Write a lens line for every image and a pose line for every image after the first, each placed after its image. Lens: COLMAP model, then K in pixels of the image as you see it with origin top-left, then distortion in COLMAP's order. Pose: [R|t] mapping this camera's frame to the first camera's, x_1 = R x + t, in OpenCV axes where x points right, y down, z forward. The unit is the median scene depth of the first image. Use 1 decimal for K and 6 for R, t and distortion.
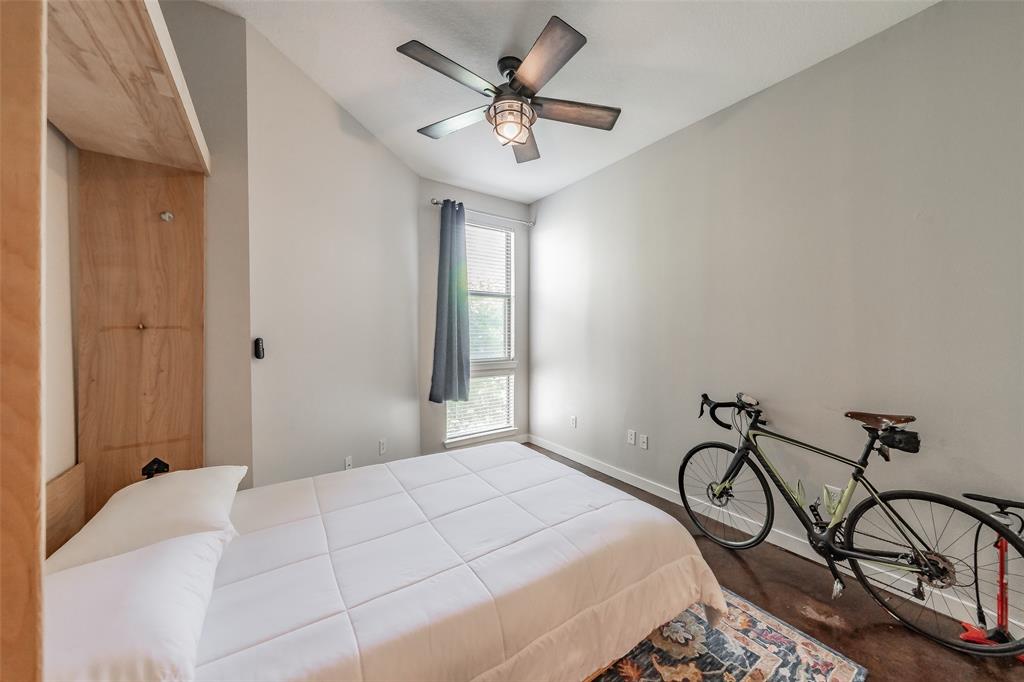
lens RADIAL K [[366.5, 0, 542.5], [0, 366.5, 337.5], [0, 0, 1]] dist [-0.000337, -0.000025]
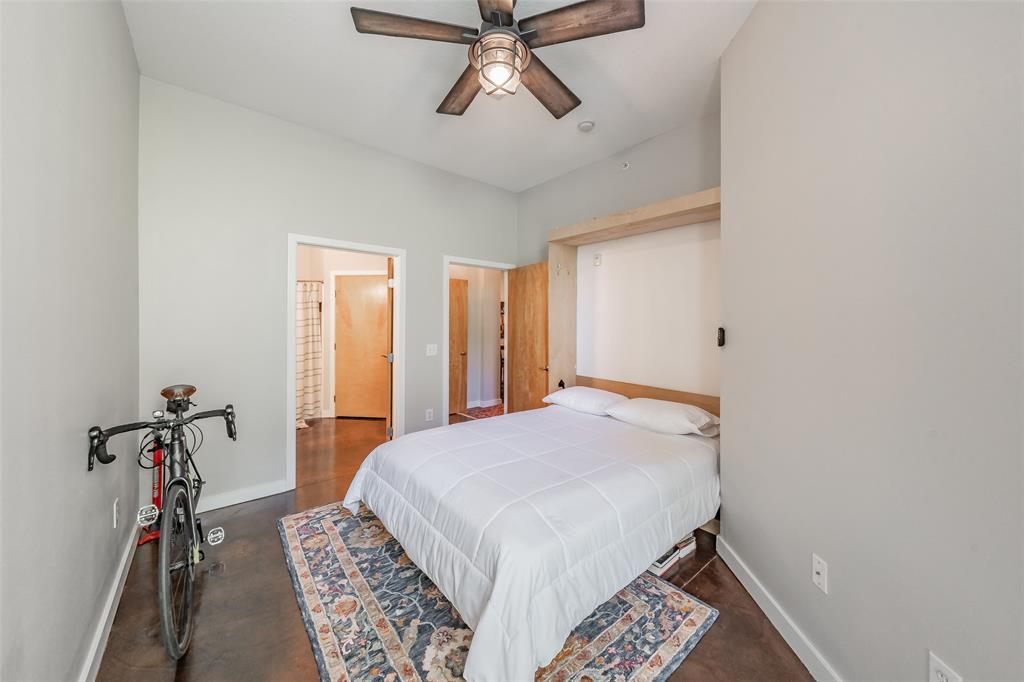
lens RADIAL K [[359.7, 0, 493.3], [0, 359.7, 322.0], [0, 0, 1]] dist [-0.000321, -0.000043]
pose [[-0.999930, -0.006580, -0.009799, -0.038686], [-0.006675, 0.999931, 0.009702, -0.010456], [0.009735, 0.009767, -0.999905, 1.067401]]
